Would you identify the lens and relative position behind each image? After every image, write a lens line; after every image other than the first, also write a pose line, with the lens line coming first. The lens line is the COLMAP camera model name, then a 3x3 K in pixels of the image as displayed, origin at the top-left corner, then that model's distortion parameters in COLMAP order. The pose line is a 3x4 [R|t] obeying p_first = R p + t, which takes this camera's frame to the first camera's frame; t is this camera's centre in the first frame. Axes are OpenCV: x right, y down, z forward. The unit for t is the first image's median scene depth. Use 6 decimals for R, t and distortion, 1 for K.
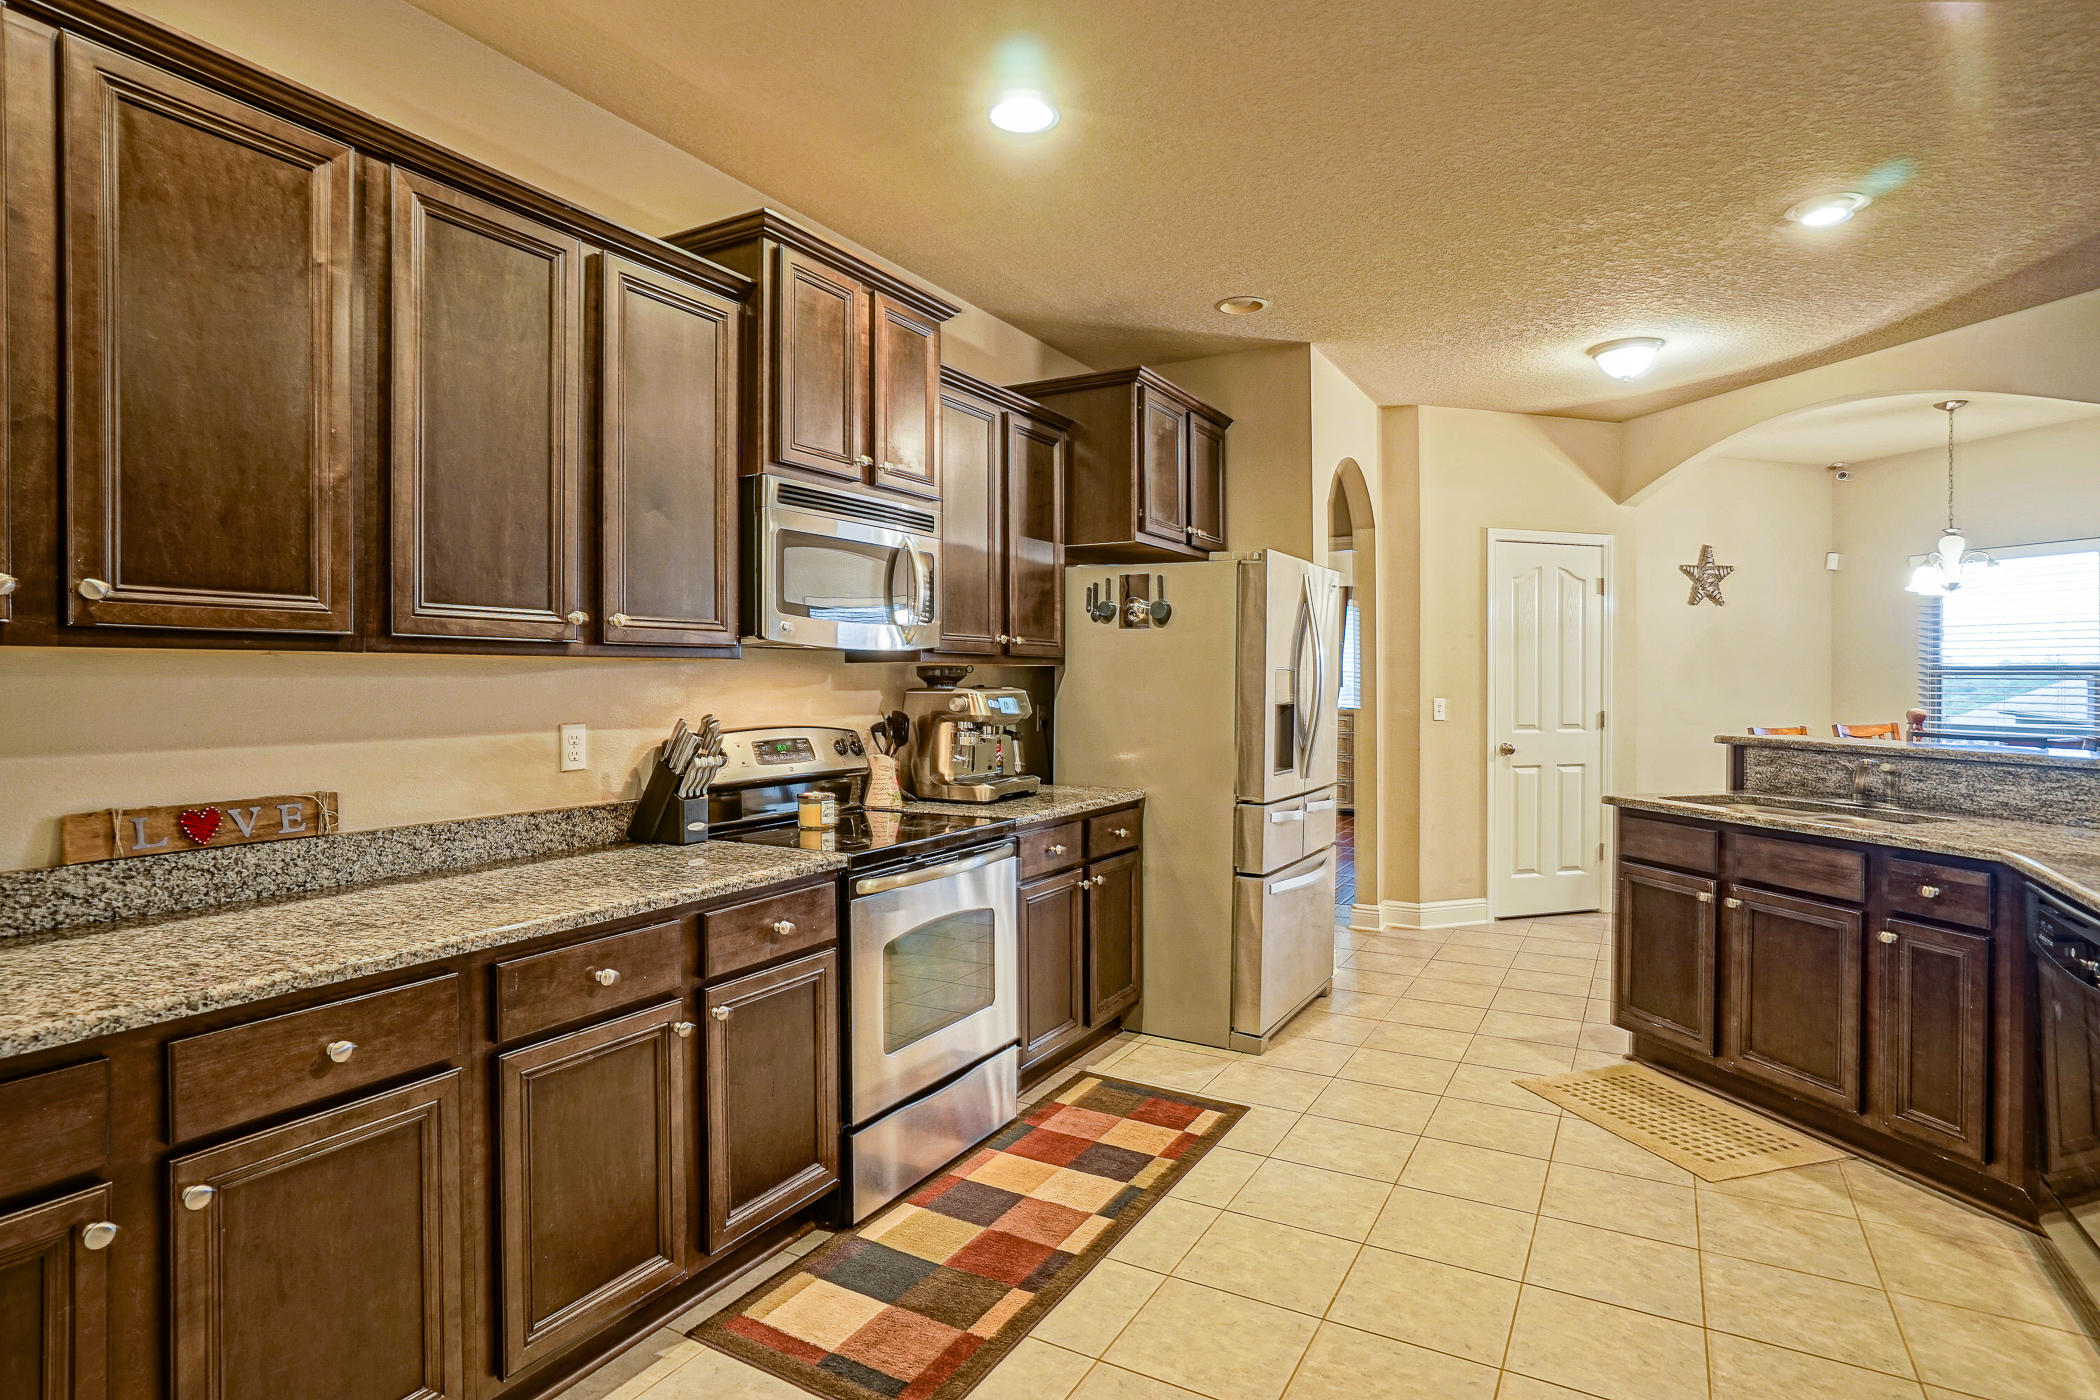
lens RADIAL K [[1098.1, 0, 1051.5], [0, 1098.1, 684.4], [0, 0, 1]] dist [-0.013060, 0.007419]
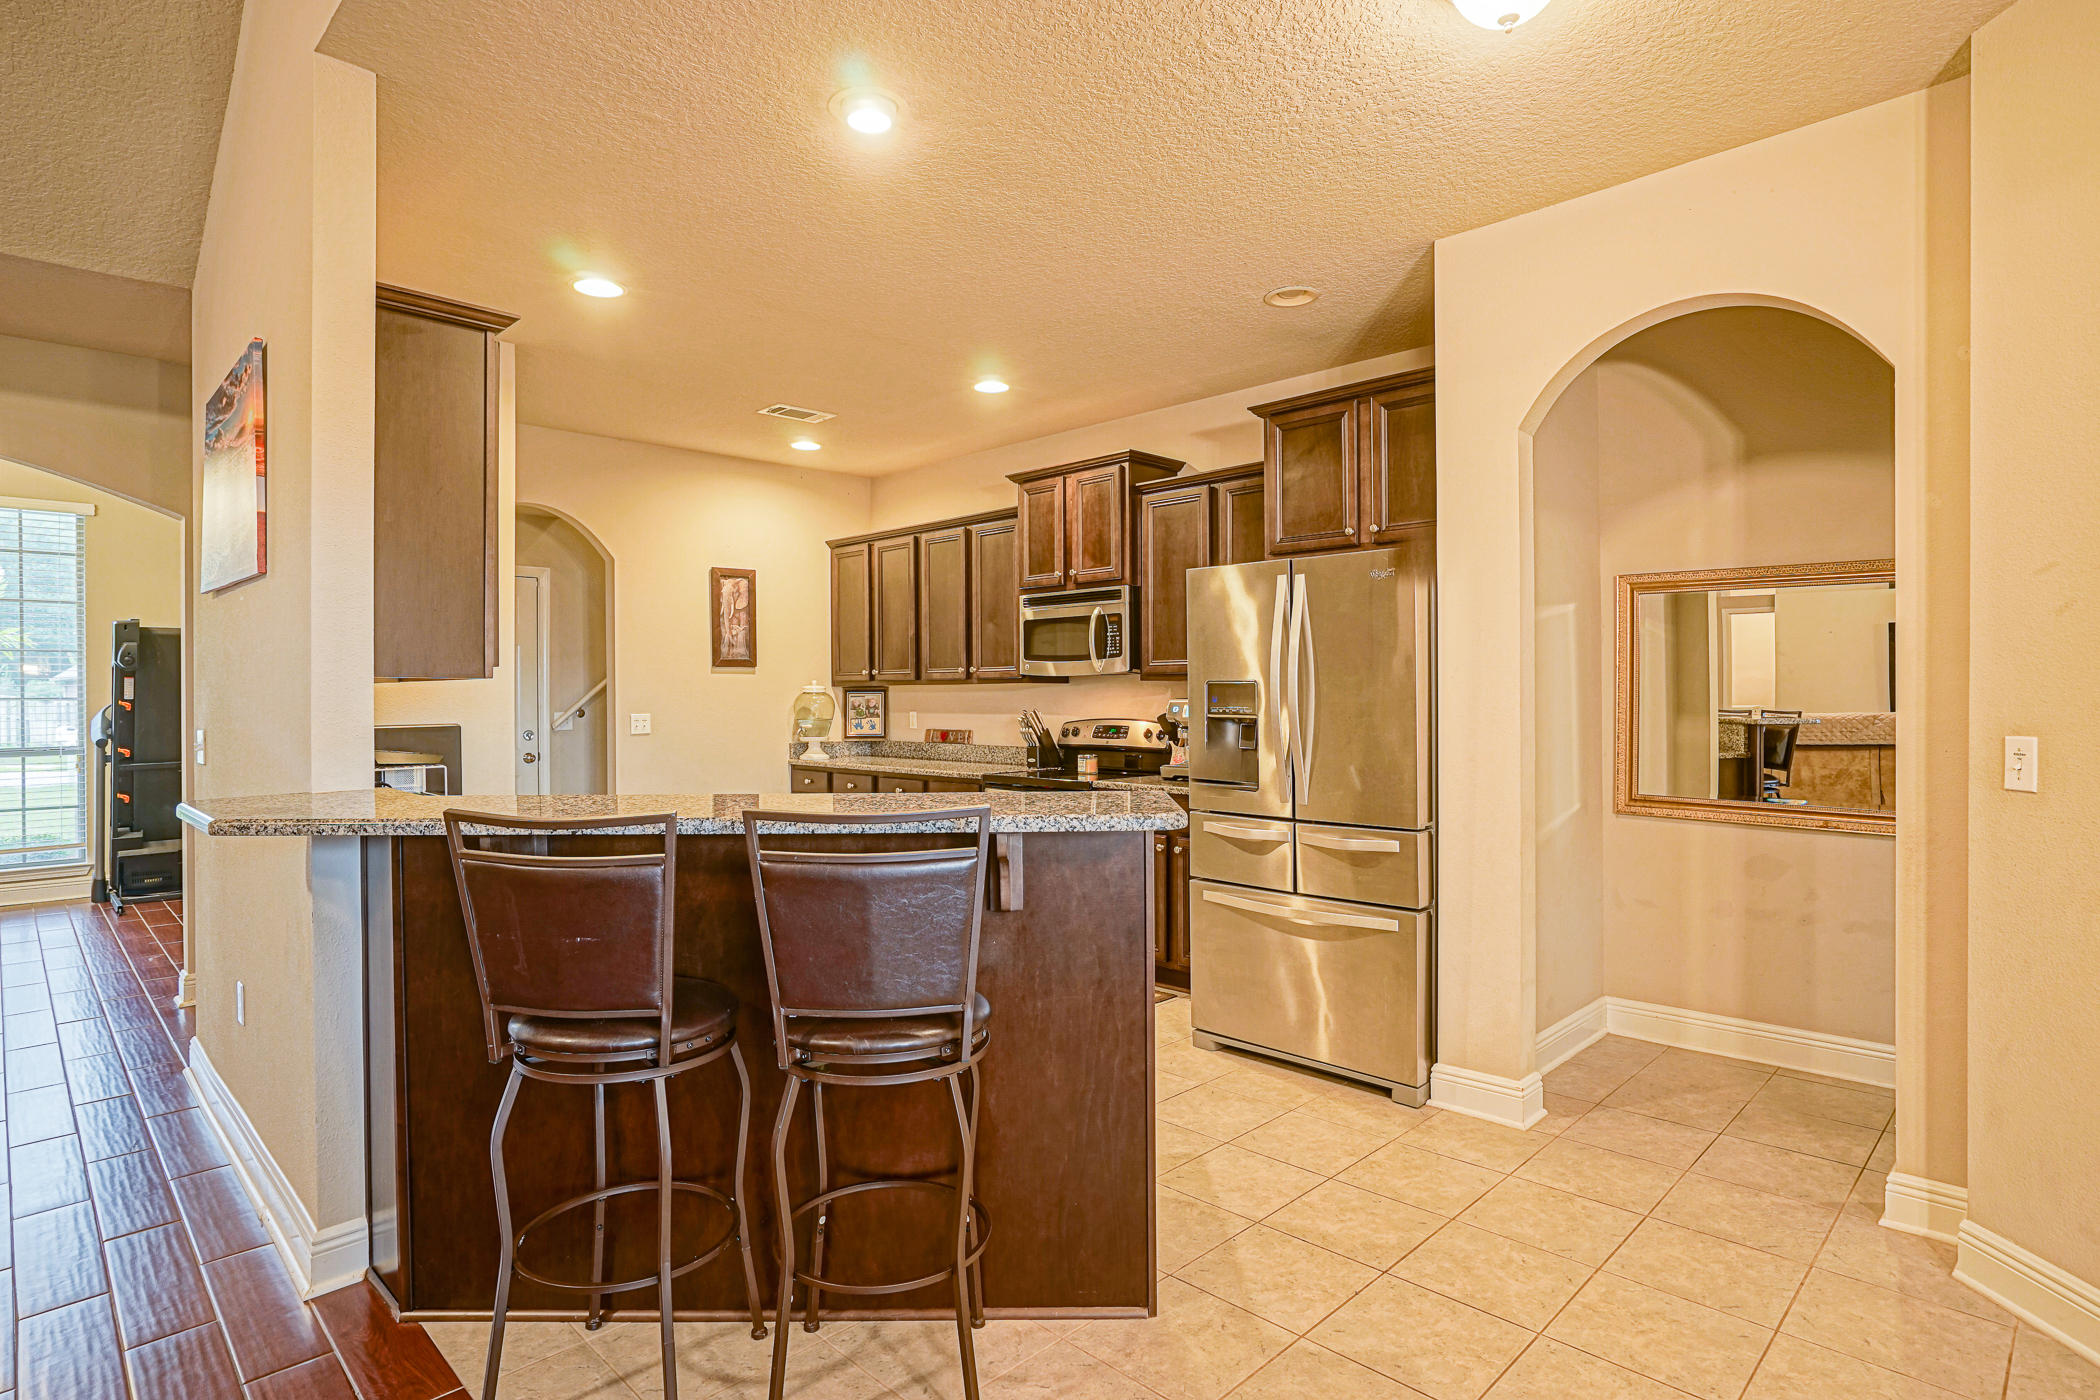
lens RADIAL K [[1098.1, 0, 1051.5], [0, 1098.1, 694.7], [0, 0, 1]] dist [-0.013060, 0.007419]
pose [[-0.275501, 0.007061, -0.961275, 1.567618], [0.006360, 0.999965, 0.005522, -0.010766], [0.961280, -0.004593, -0.275536, 1.460522]]
